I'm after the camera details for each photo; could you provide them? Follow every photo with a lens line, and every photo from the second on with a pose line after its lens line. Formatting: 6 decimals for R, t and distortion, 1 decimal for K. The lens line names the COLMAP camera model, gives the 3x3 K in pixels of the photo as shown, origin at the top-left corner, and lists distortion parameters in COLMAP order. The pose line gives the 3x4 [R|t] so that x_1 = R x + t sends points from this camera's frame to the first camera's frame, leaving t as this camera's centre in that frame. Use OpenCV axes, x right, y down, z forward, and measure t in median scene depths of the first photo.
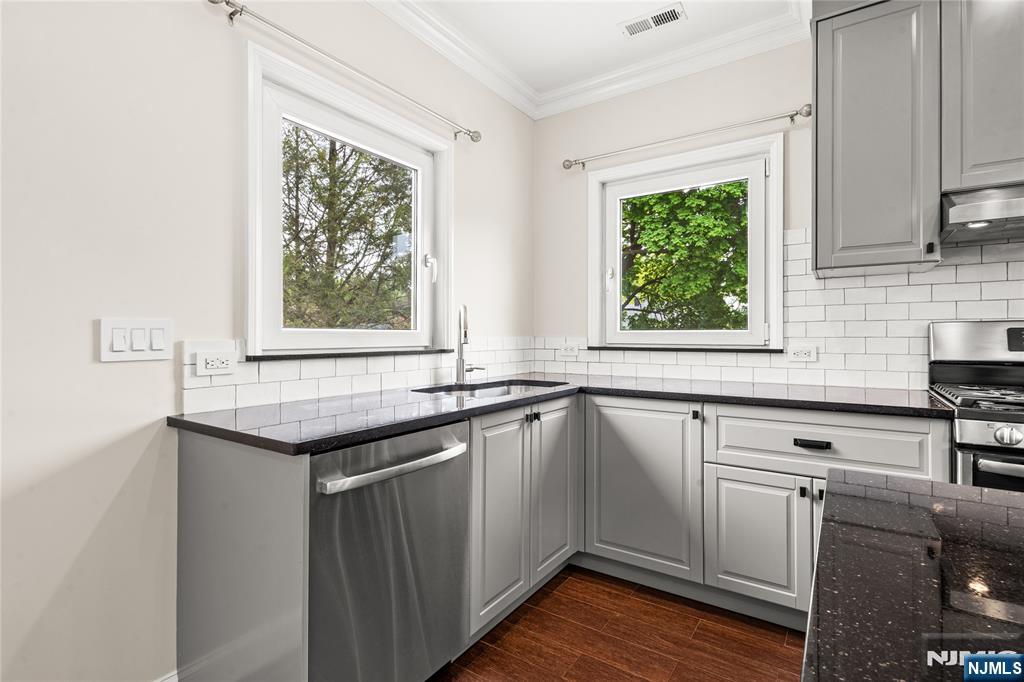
lens RADIAL K [[477.0, 0, 518.8], [0, 477.0, 337.1], [0, 0, 1]] dist [0.006555, -0.003489]
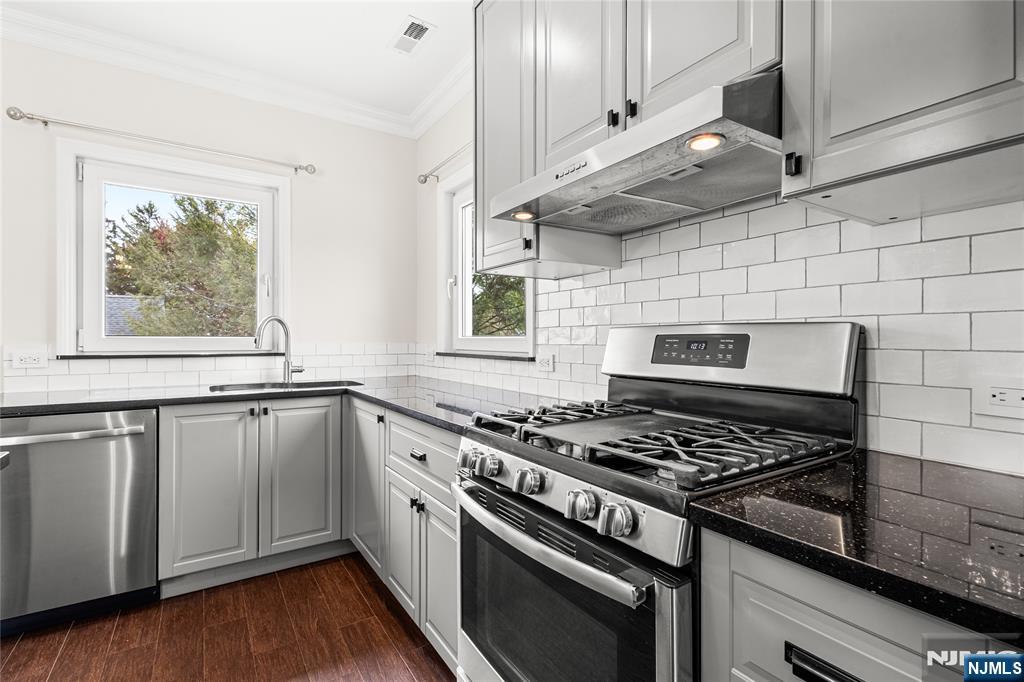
lens RADIAL K [[477.0, 0, 516.9], [0, 477.0, 341.4], [0, 0, 1]] dist [0.006555, -0.003489]
pose [[0.920986, 0.003026, -0.389584, 1.041198], [-0.002588, 0.999995, 0.001650, -0.007983], [0.389587, -0.000512, 0.920990, 0.162690]]
